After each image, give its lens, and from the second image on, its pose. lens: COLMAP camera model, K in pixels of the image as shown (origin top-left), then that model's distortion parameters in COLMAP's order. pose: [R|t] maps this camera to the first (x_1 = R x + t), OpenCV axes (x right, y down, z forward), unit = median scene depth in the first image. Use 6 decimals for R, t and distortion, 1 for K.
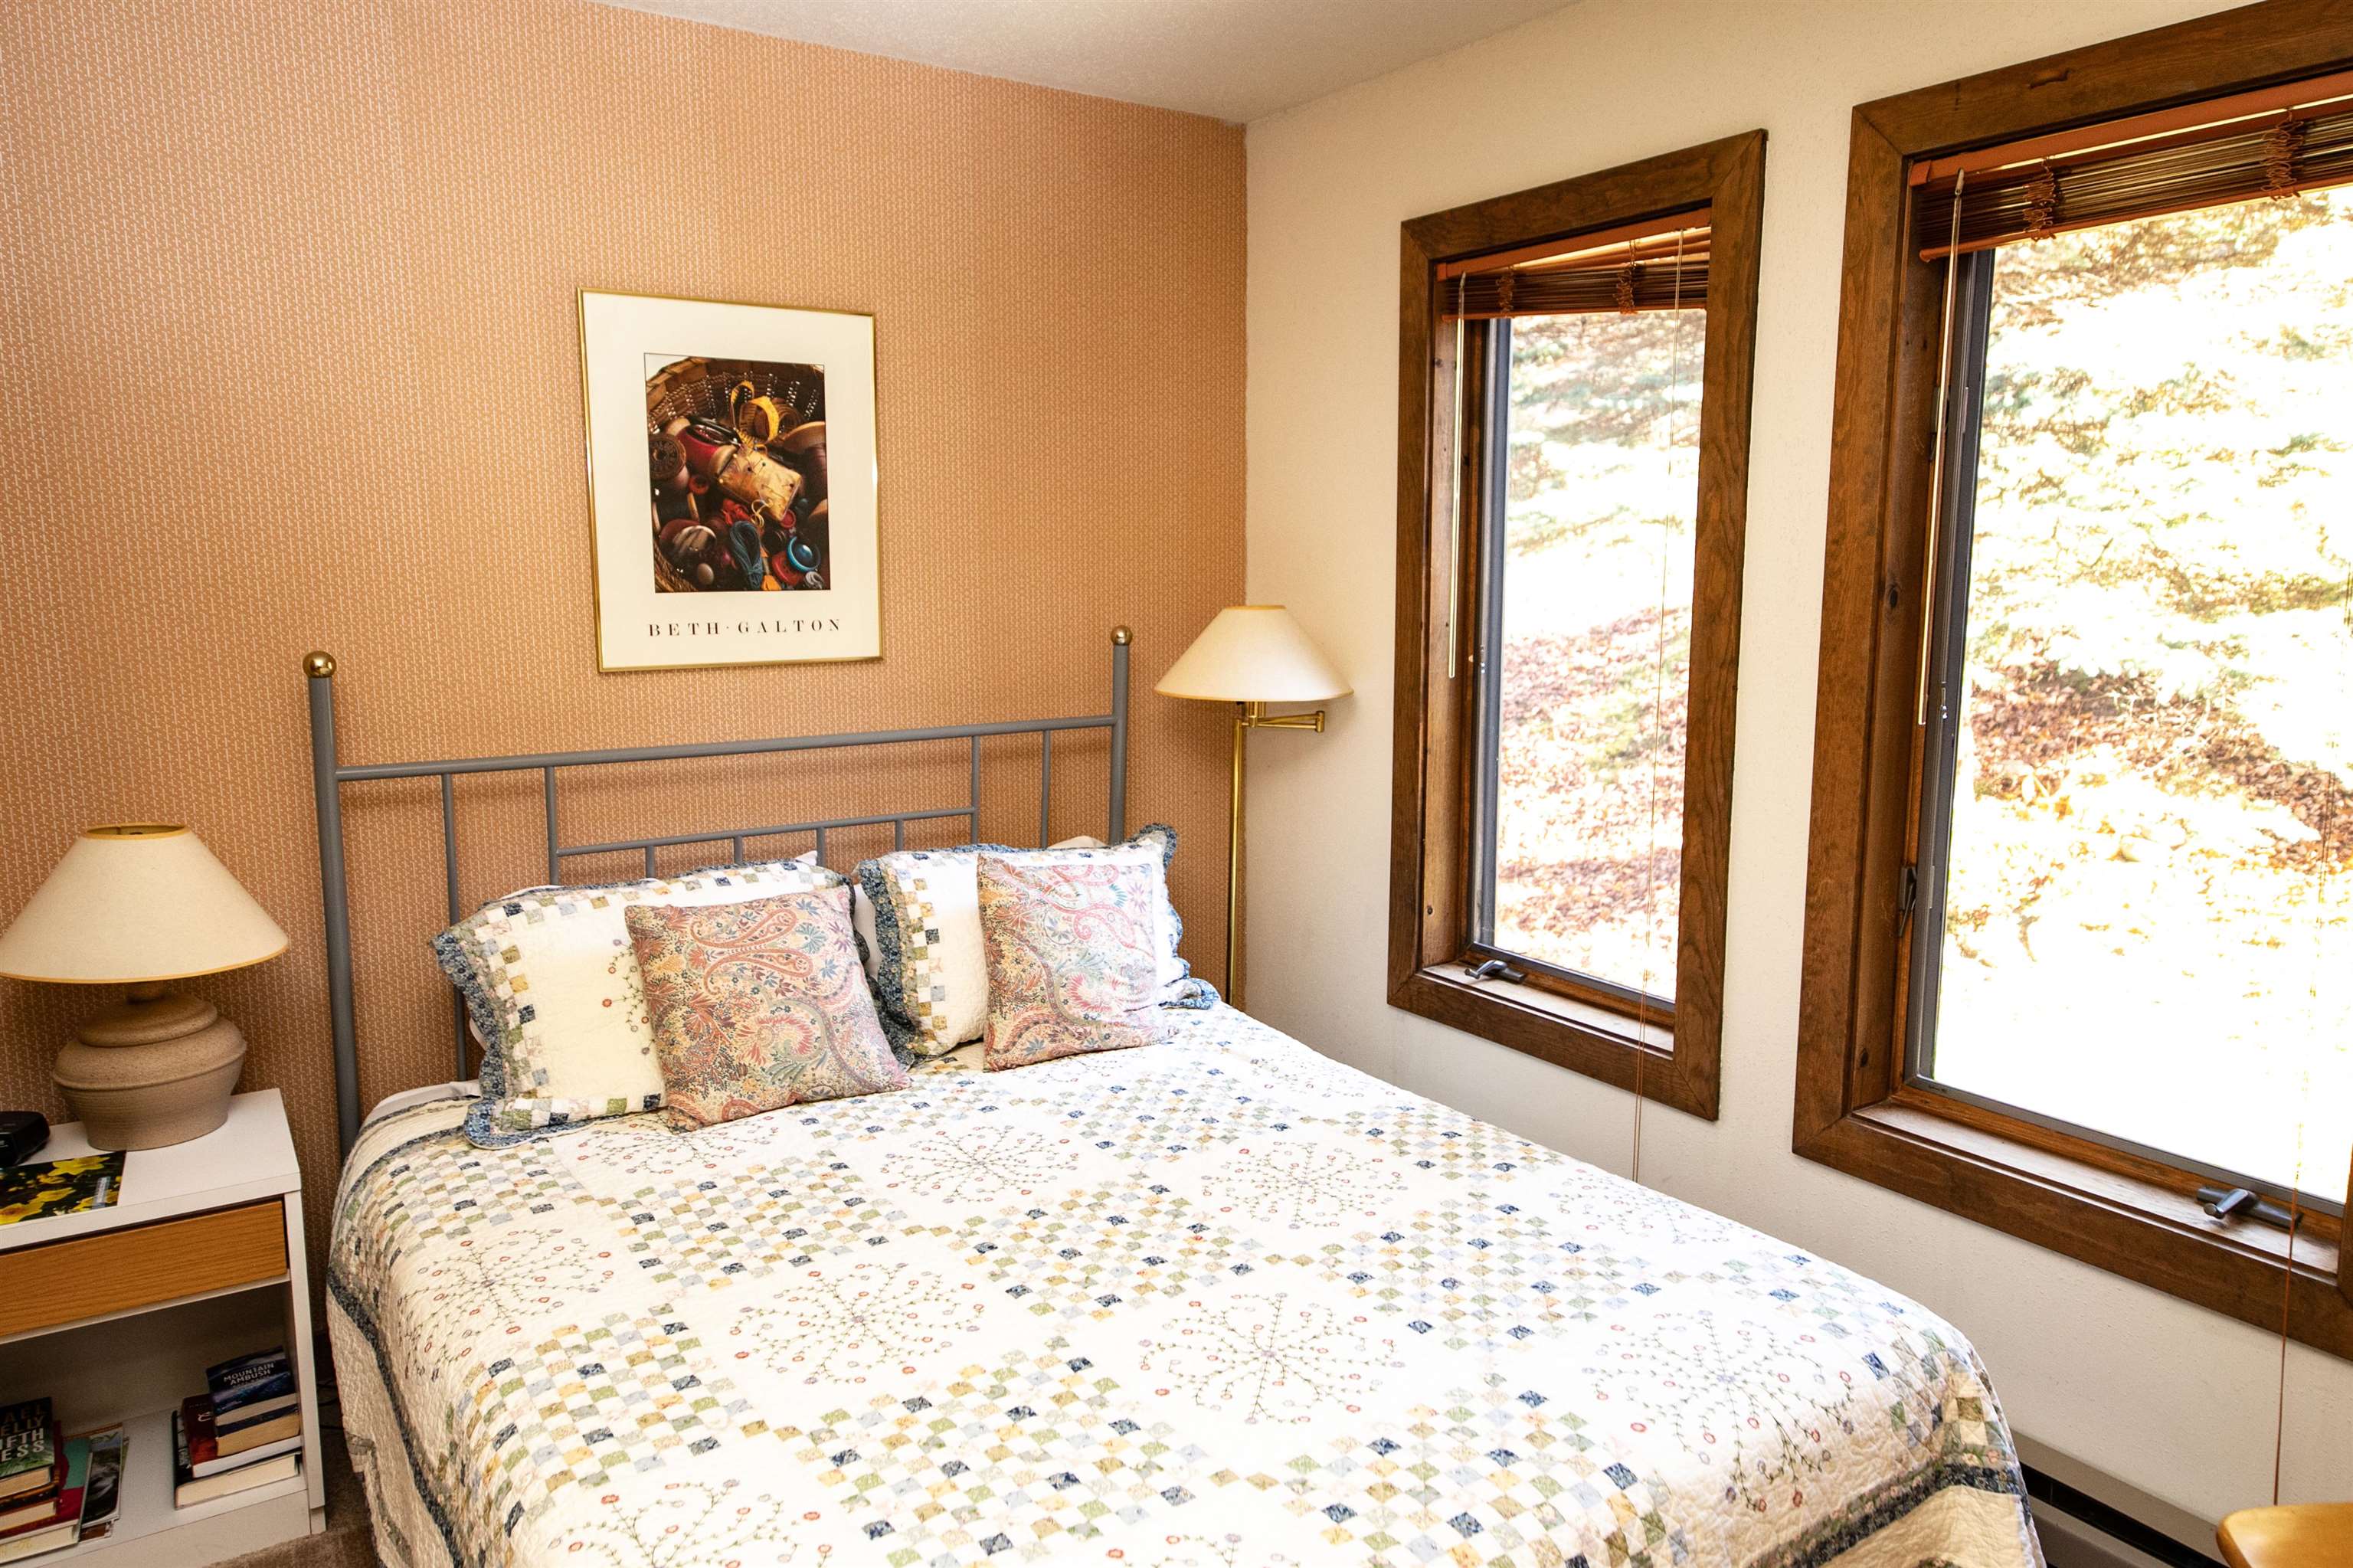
lens RADIAL K [[1621.0, 0, 1147.1], [0, 1621.0, 746.4], [0, 0, 1]] dist [0.016087, -0.004793]
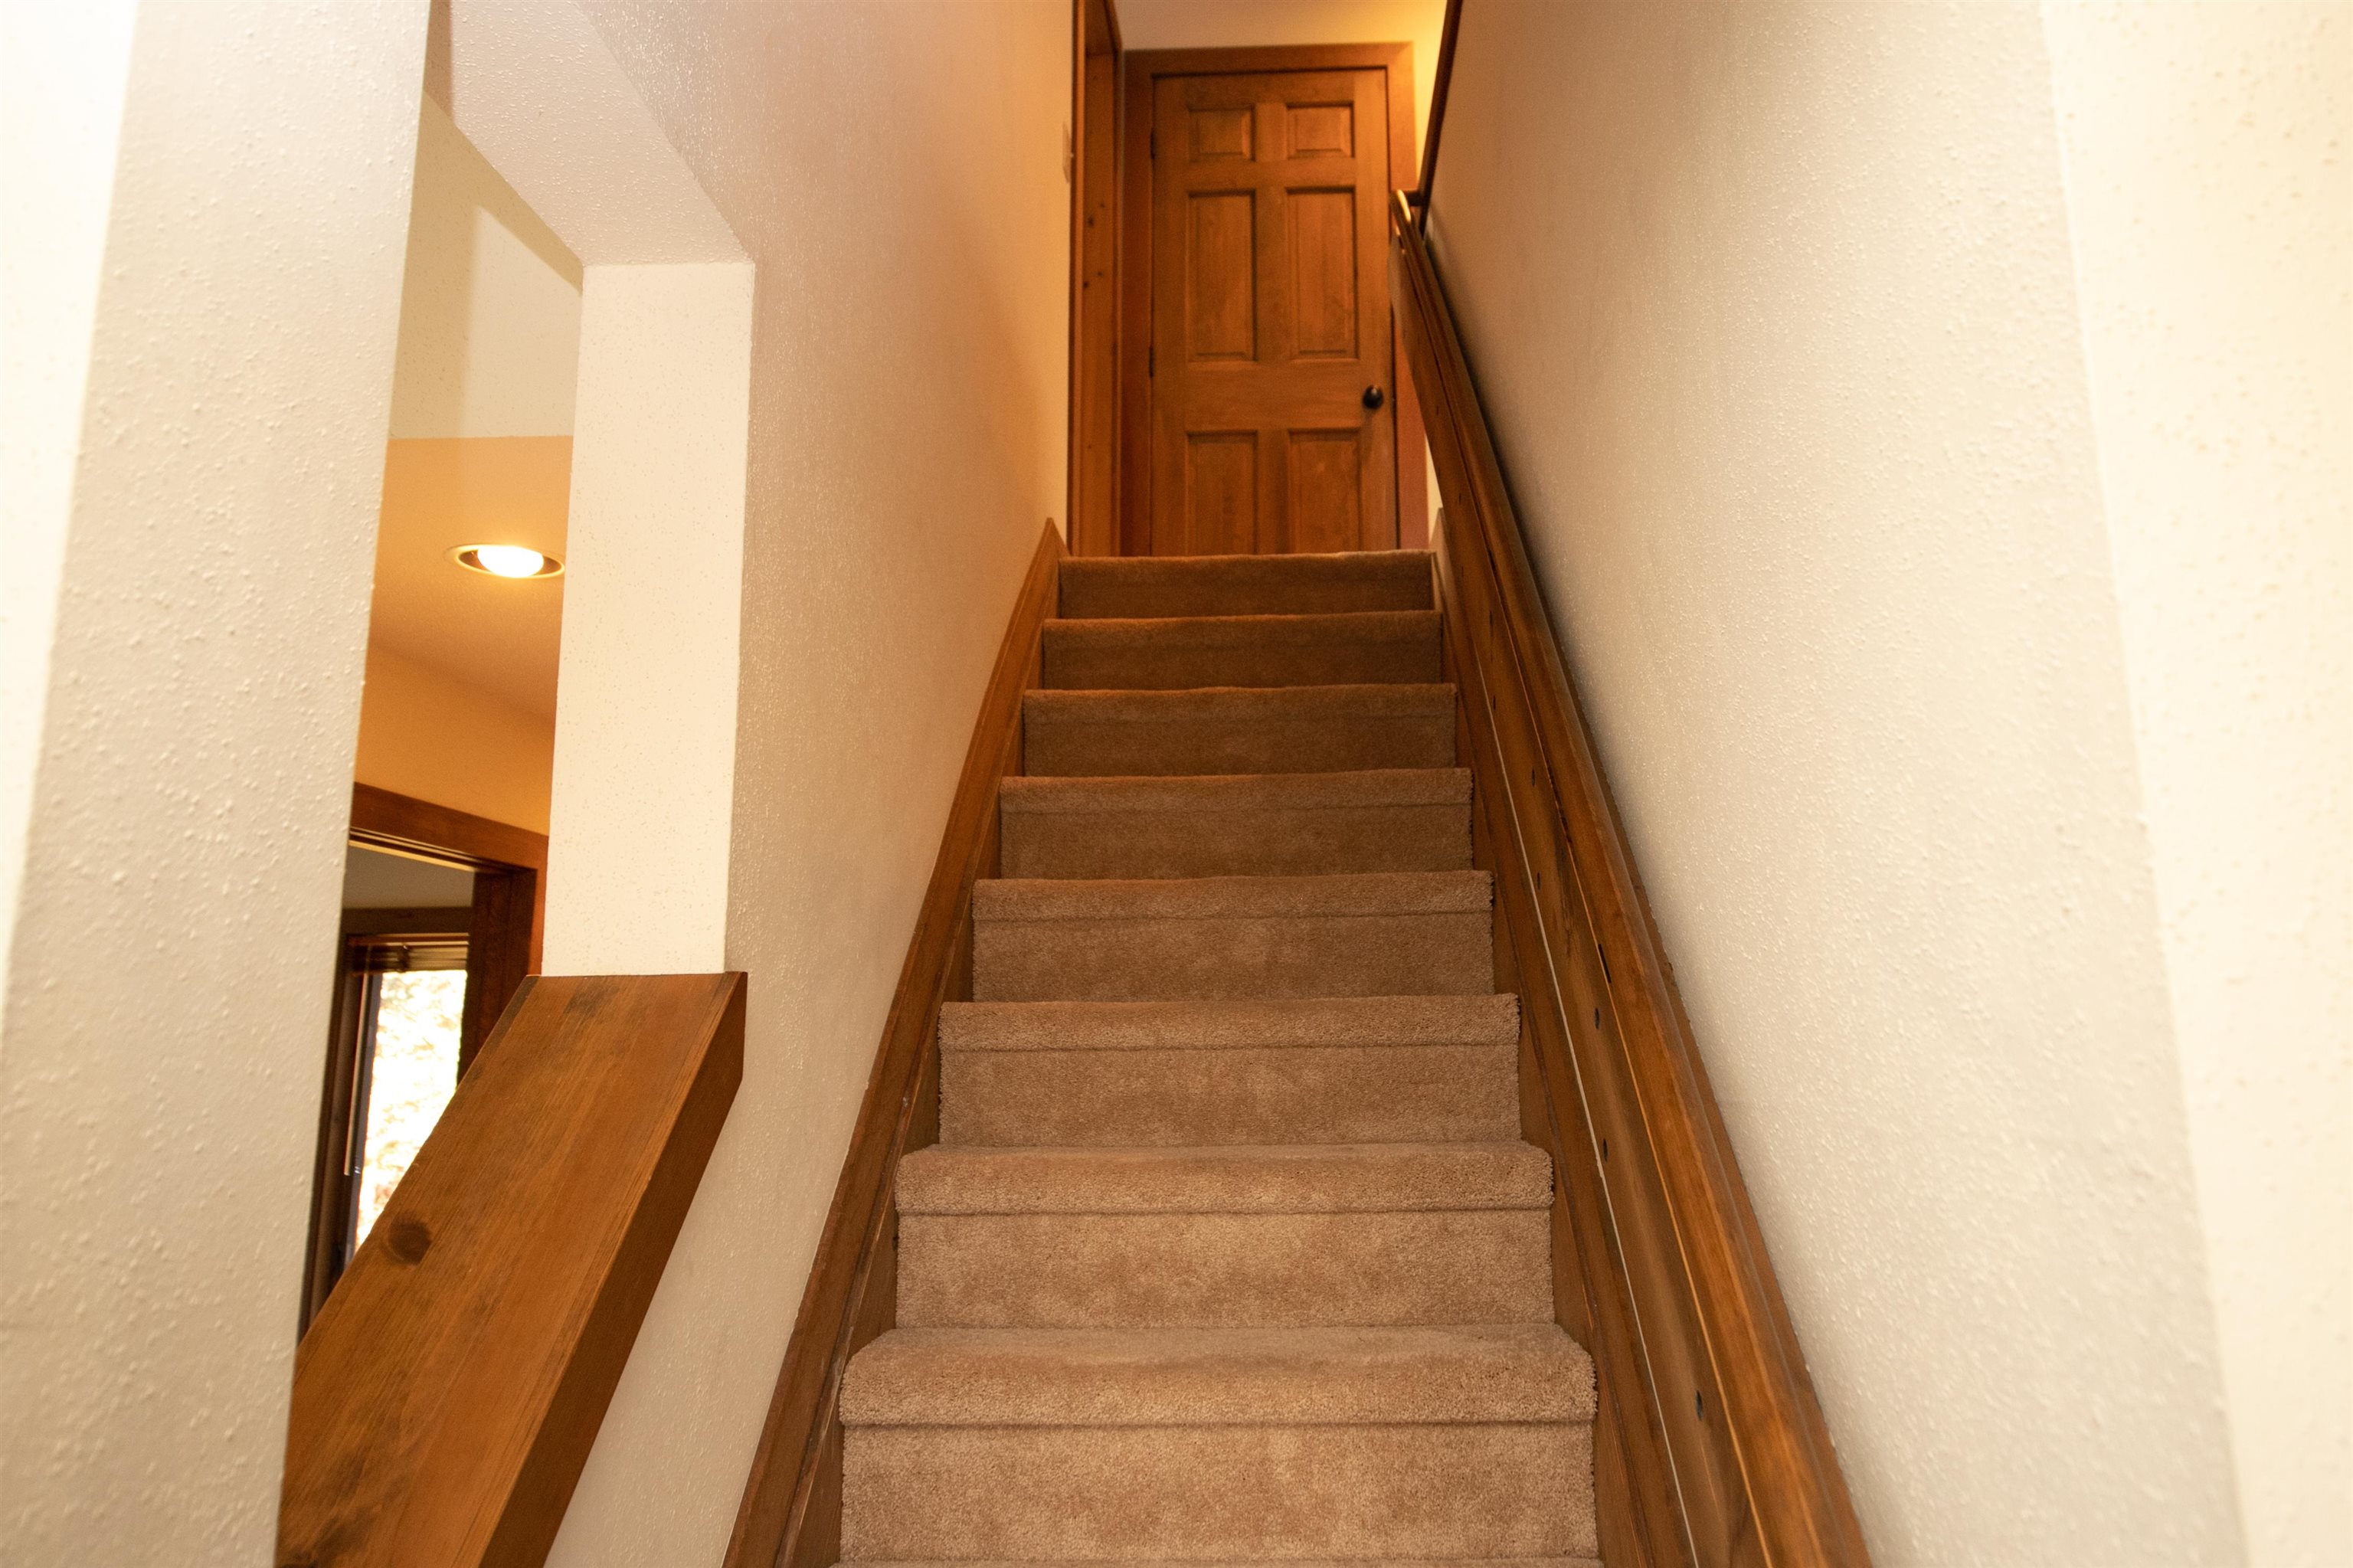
lens RADIAL K [[1619.2, 0, 1176.5], [0, 1619.2, 784.0], [0, 0, 1]] dist [0.005079, 0.005025]
pose [[0.610319, 0.141185, 0.779473, -0.872165], [0.107293, 0.960188, -0.257927, 0.254750], [-0.784856, 0.241049, 0.570873, -1.757088]]
